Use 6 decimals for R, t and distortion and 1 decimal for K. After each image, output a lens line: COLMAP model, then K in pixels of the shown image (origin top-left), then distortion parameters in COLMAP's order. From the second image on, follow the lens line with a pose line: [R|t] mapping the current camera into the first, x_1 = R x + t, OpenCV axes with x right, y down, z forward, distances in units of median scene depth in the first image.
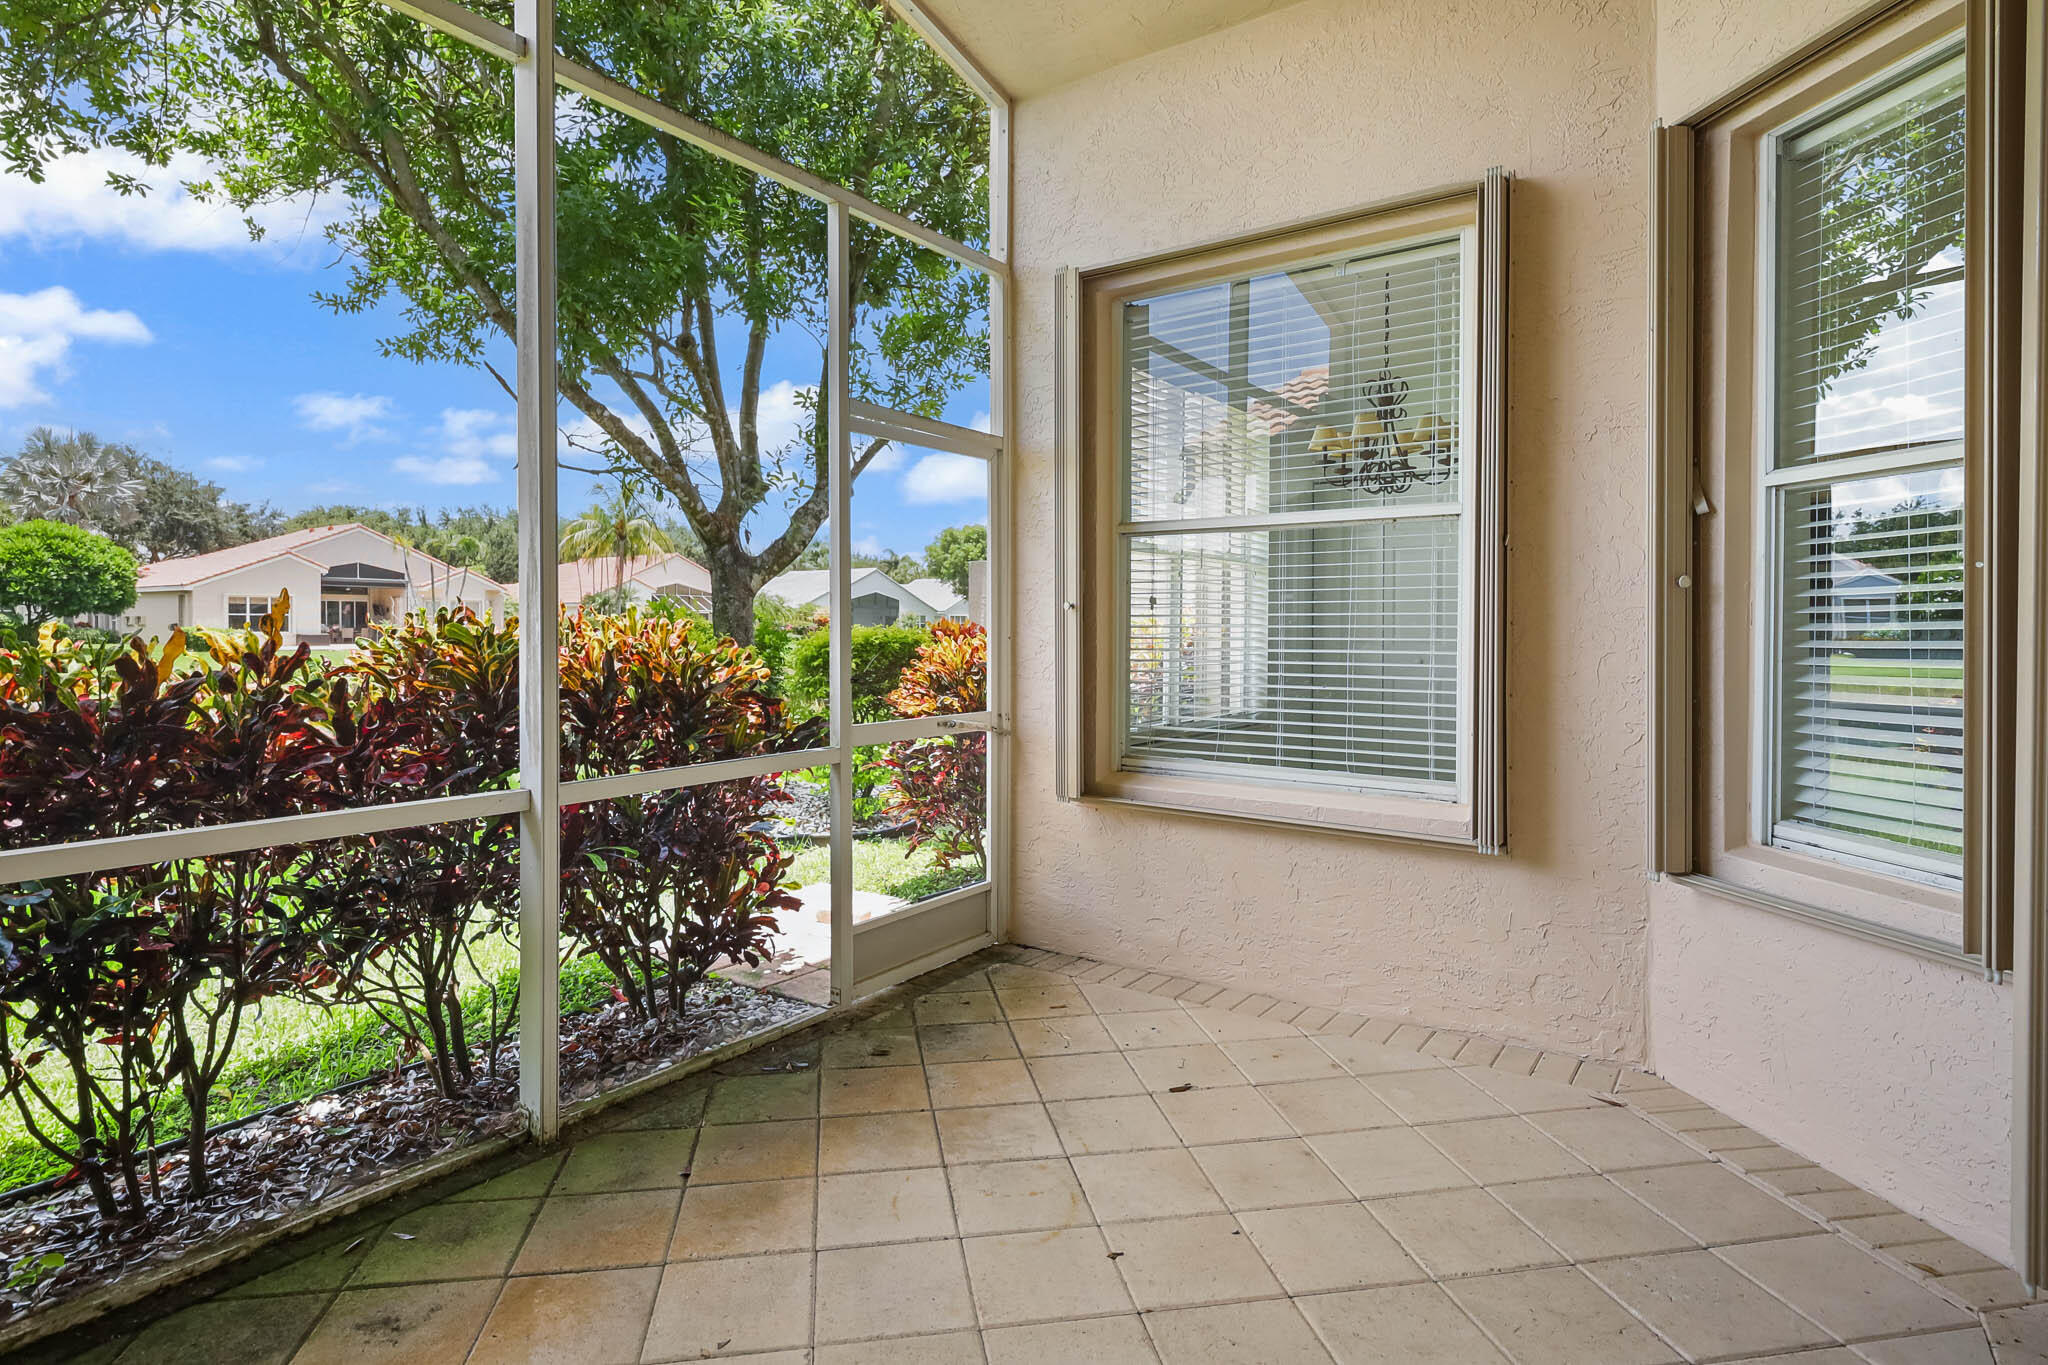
lens RADIAL K [[1048.5, 0, 1013.3], [0, 1048.5, 633.4], [0, 0, 1]] dist [-0.003563, -0.000407]
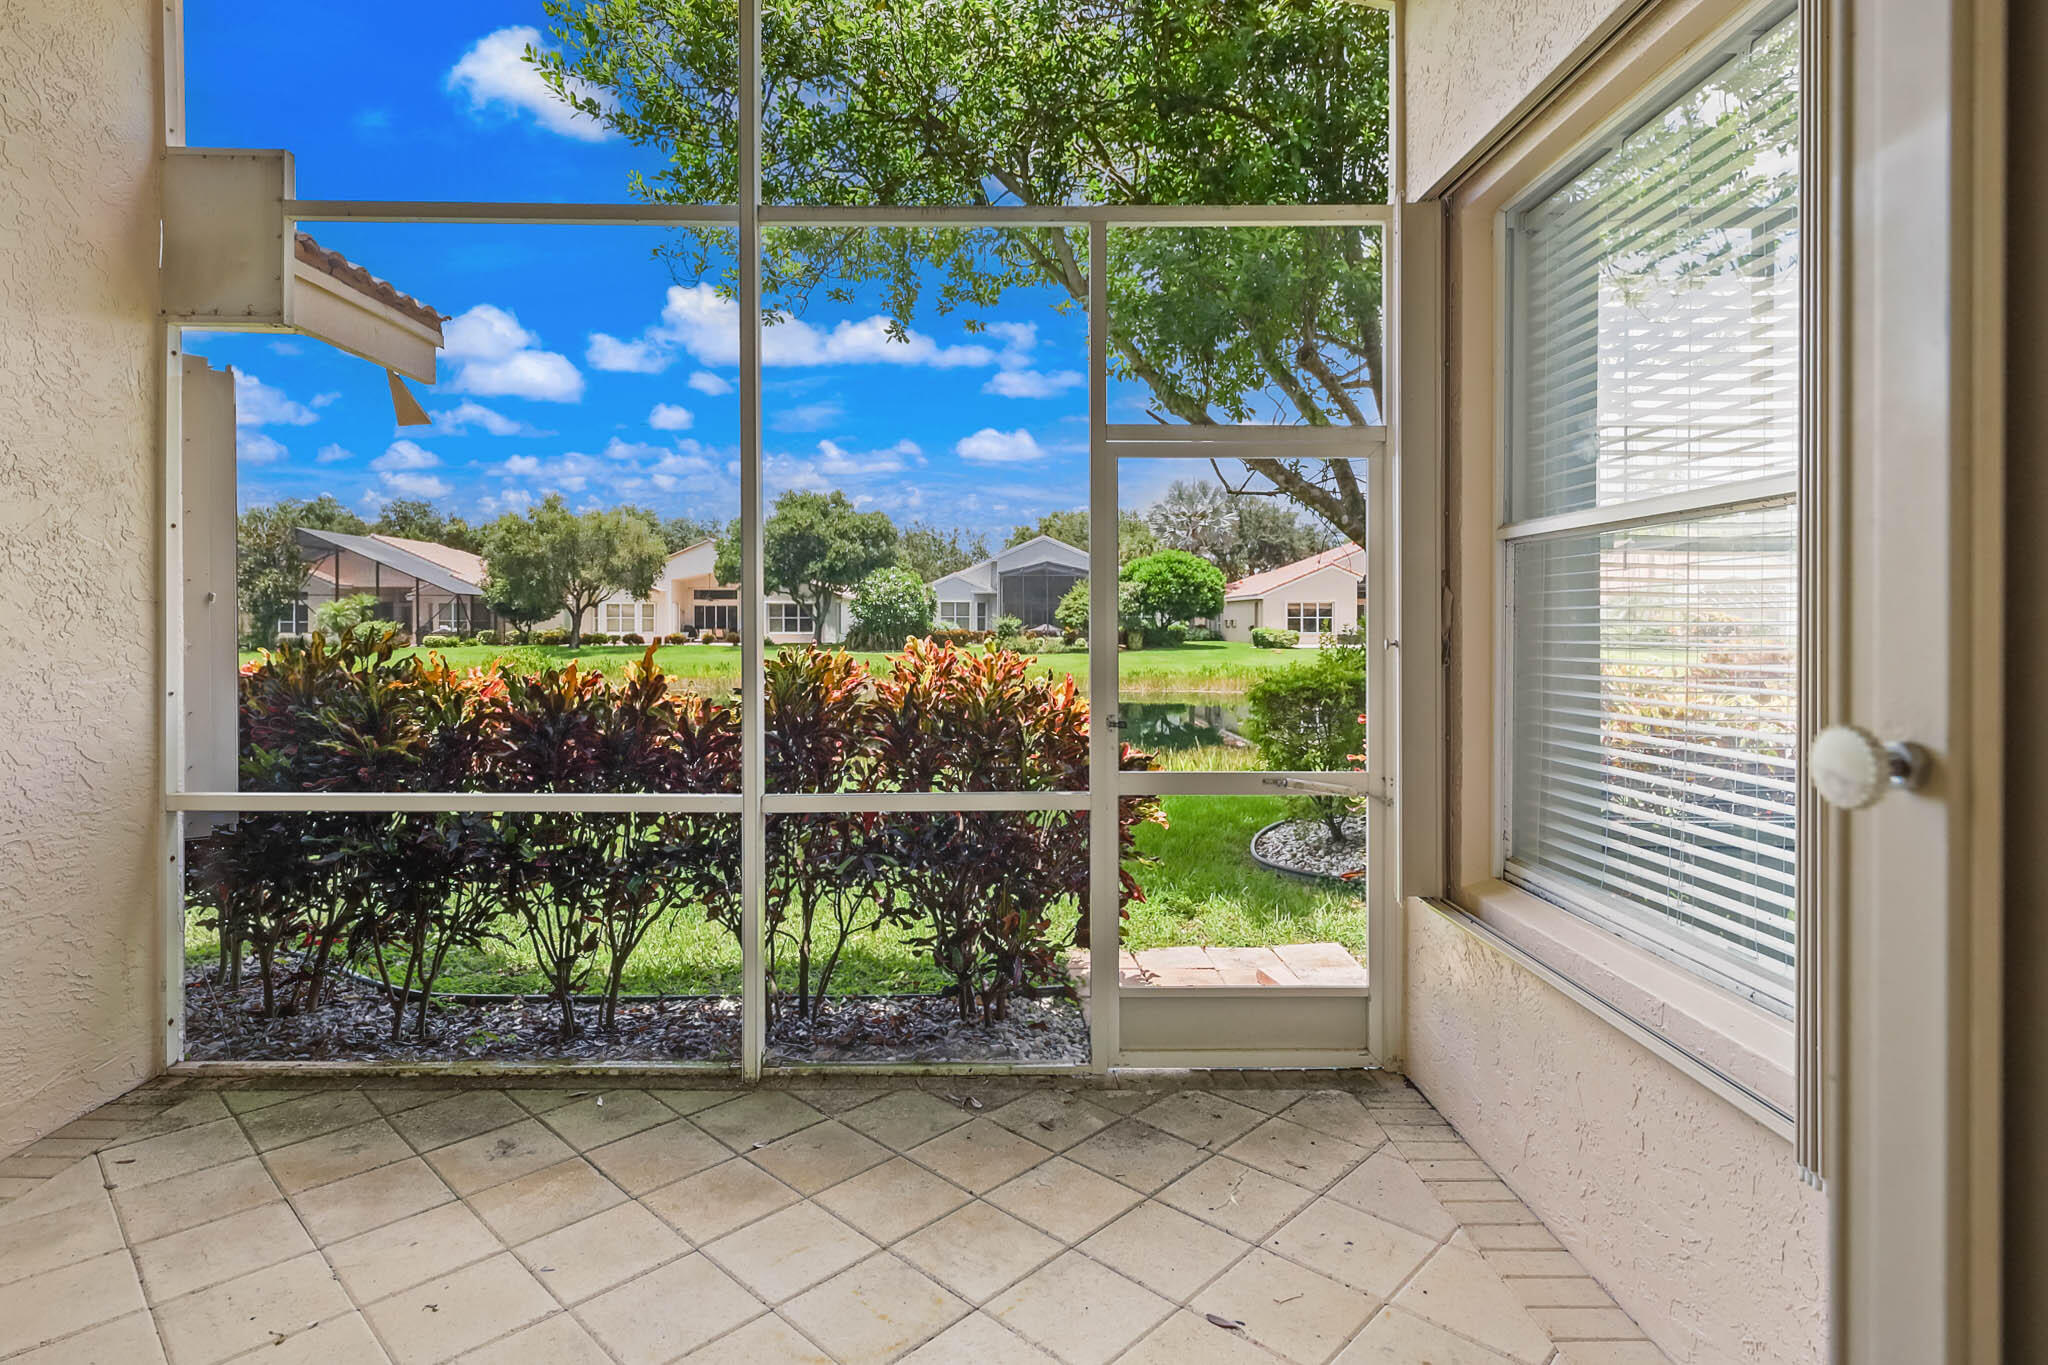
lens RADIAL K [[1048.5, 0, 1013.3], [0, 1048.5, 633.4], [0, 0, 1]] dist [-0.003563, -0.000407]
pose [[0.596167, 0.005316, -0.802843, 0.509316], [-0.004859, 0.999984, 0.003014, -0.036929], [0.802845, 0.002104, 0.596183, 0.346333]]
